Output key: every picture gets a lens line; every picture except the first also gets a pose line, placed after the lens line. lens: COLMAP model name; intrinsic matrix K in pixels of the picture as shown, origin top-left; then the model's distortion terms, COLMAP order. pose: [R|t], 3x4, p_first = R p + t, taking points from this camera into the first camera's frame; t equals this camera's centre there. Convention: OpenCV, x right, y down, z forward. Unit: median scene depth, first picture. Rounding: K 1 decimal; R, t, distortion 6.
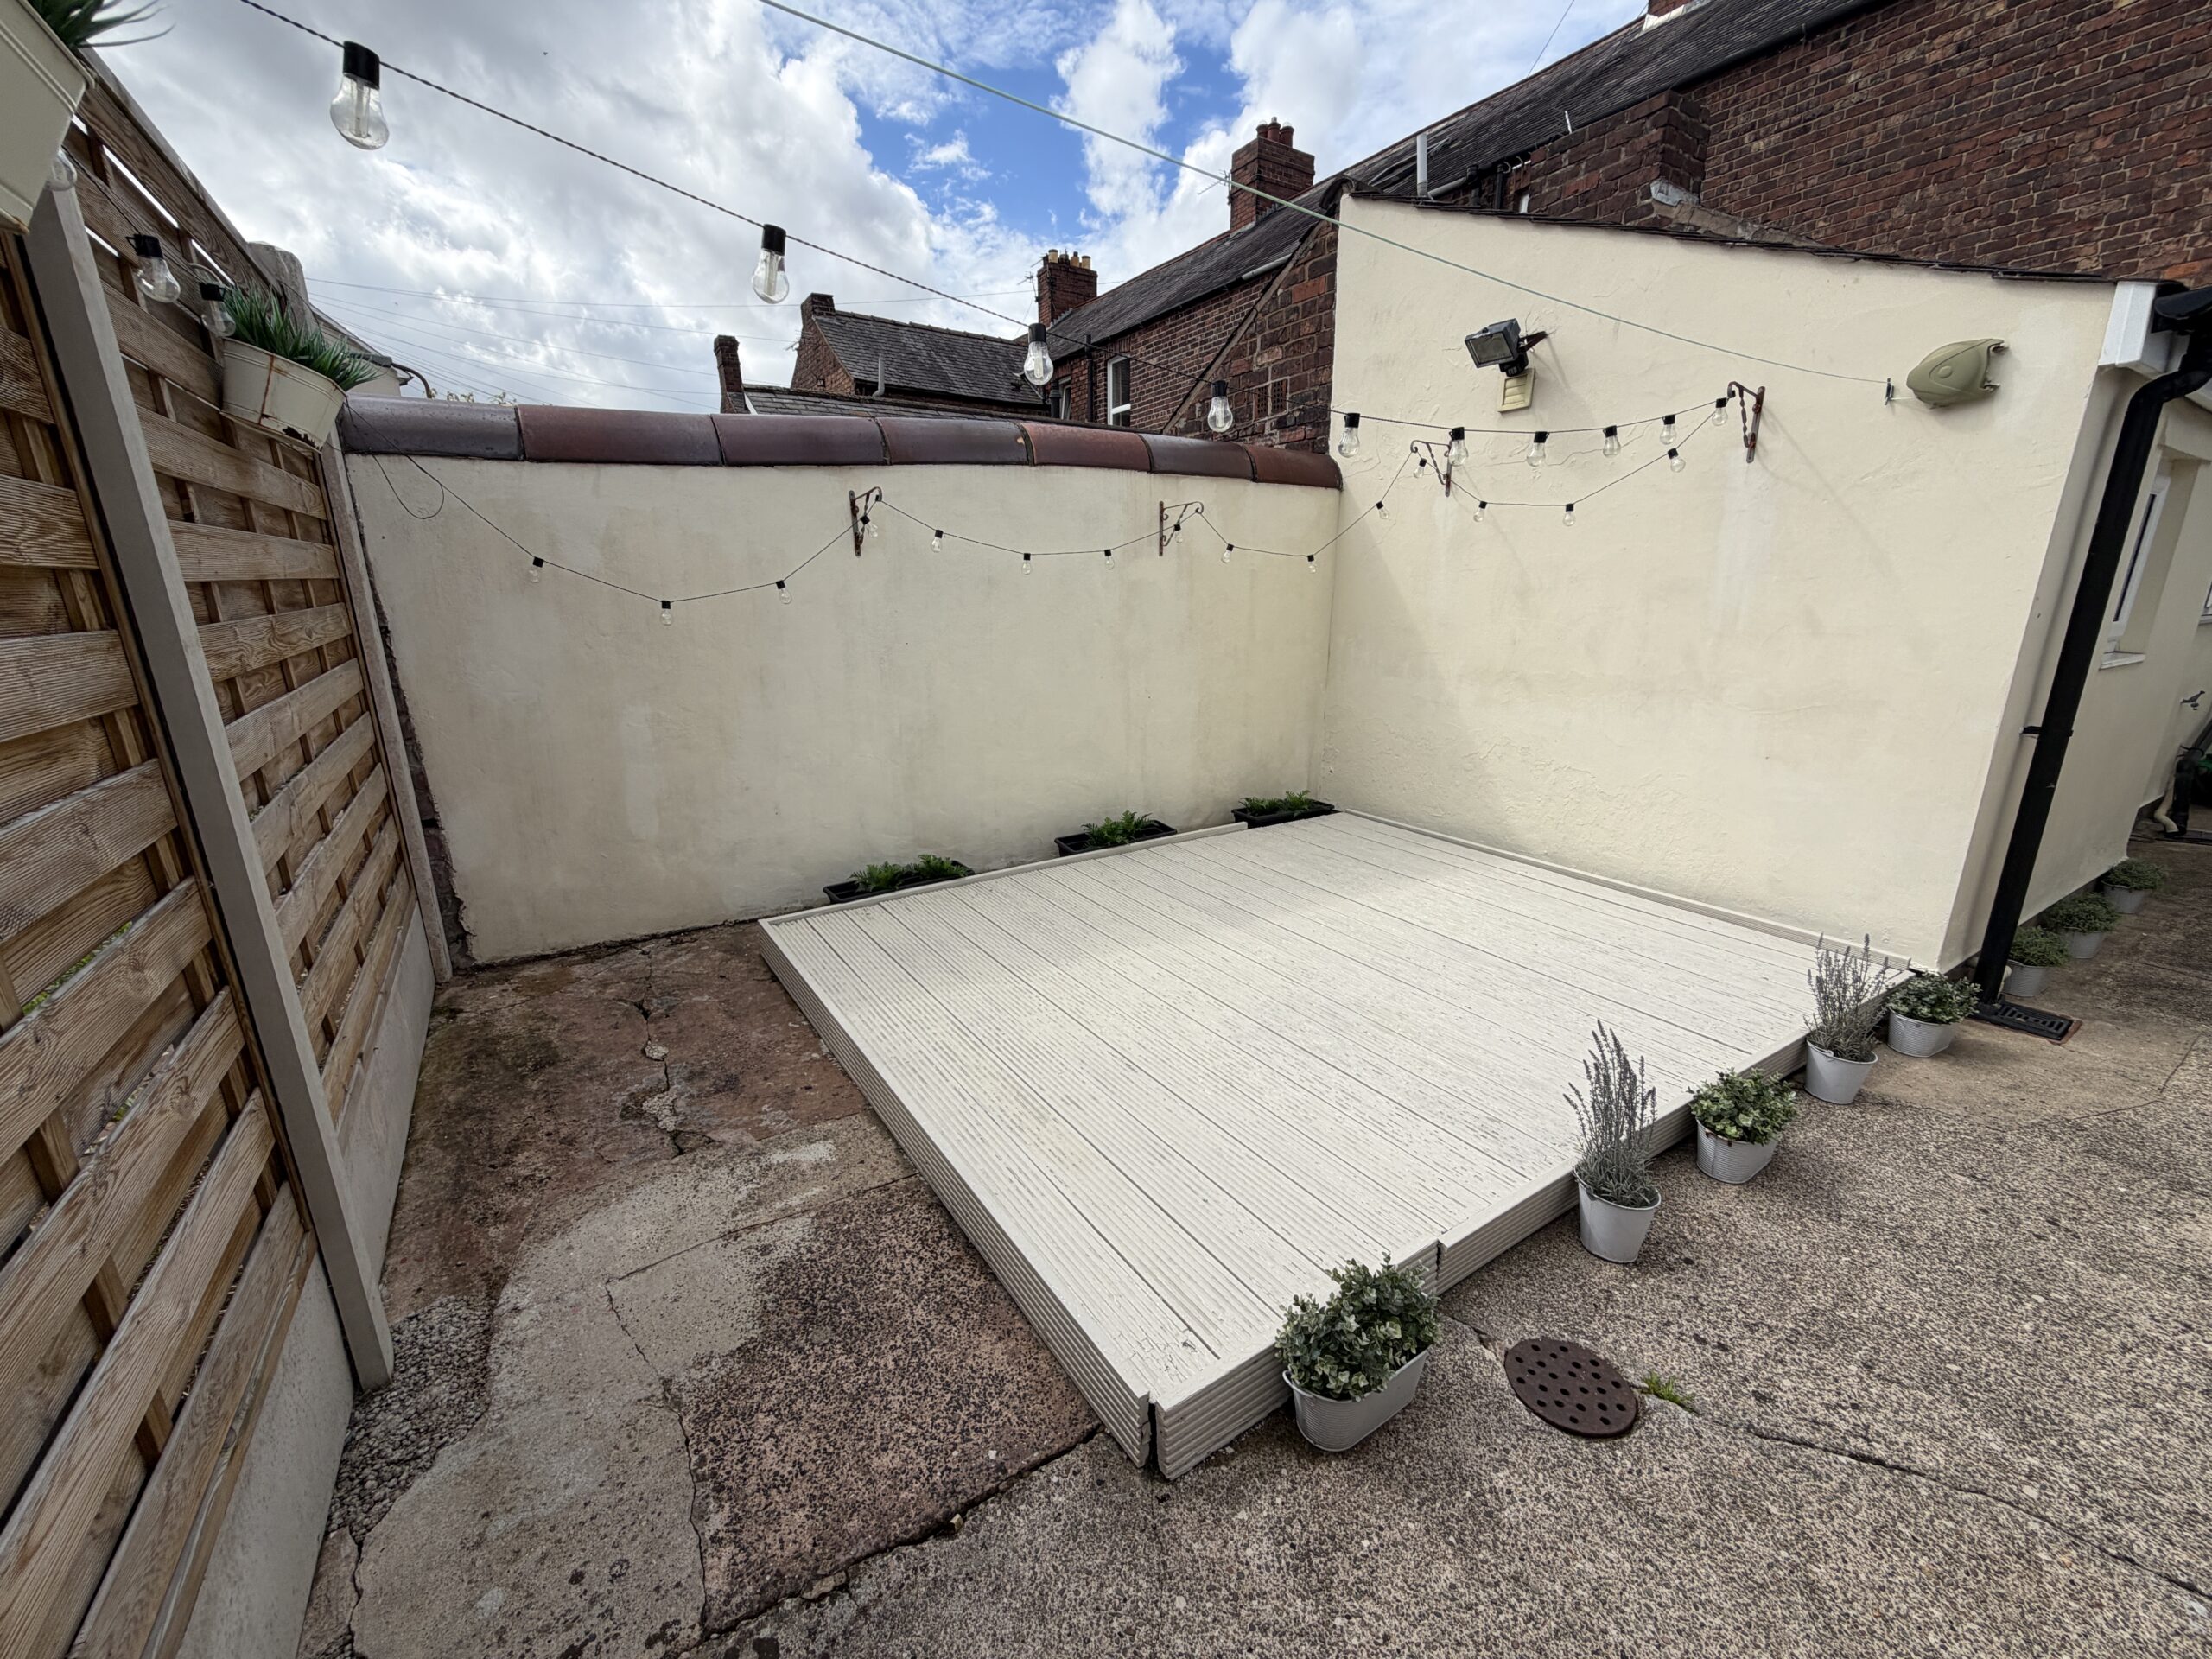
lens RADIAL K [[872.8, 0, 1097.6], [0, 872.8, 826.6], [0, 0, 1]] dist [-0.001022, -0.000130]
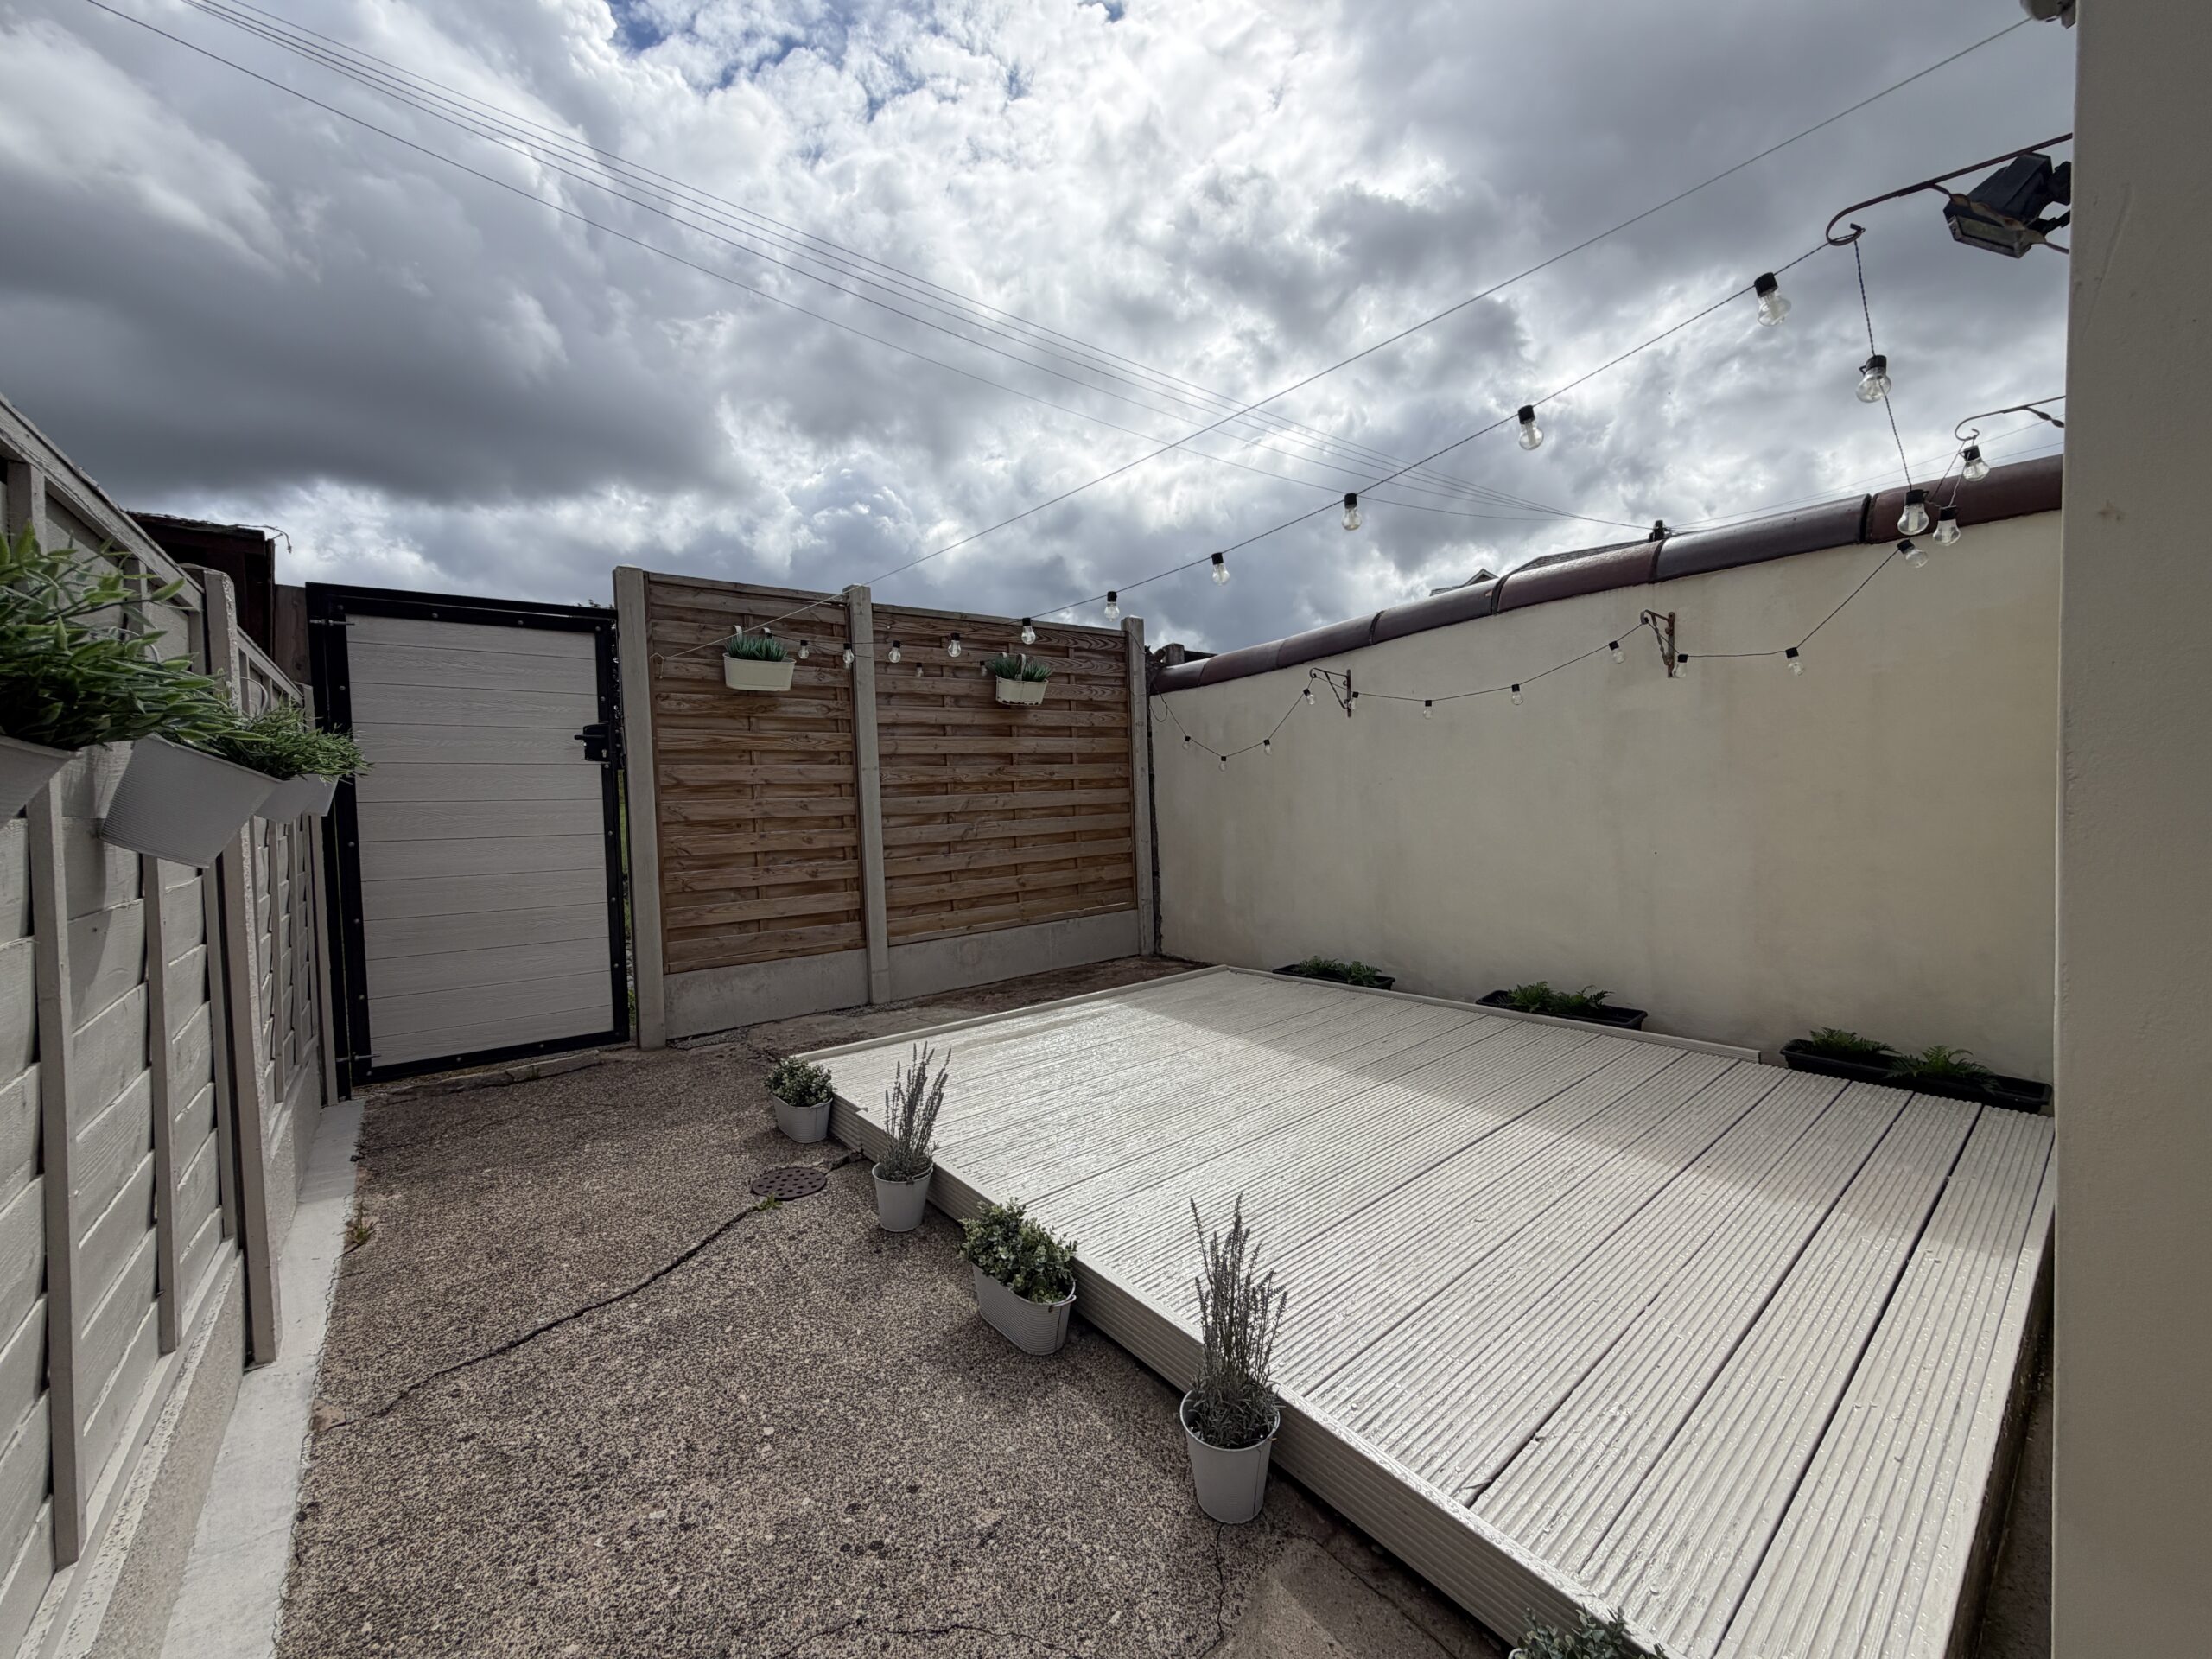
lens RADIAL K [[872.8, 0, 1097.6], [0, 872.8, 826.6], [0, 0, 1]] dist [-0.001022, -0.000130]
pose [[0.120861, 0.036686, -0.991991, 1.351460], [-0.232669, 0.972526, 0.007619, -0.106360], [0.965017, 0.229885, 0.126076, 0.723703]]
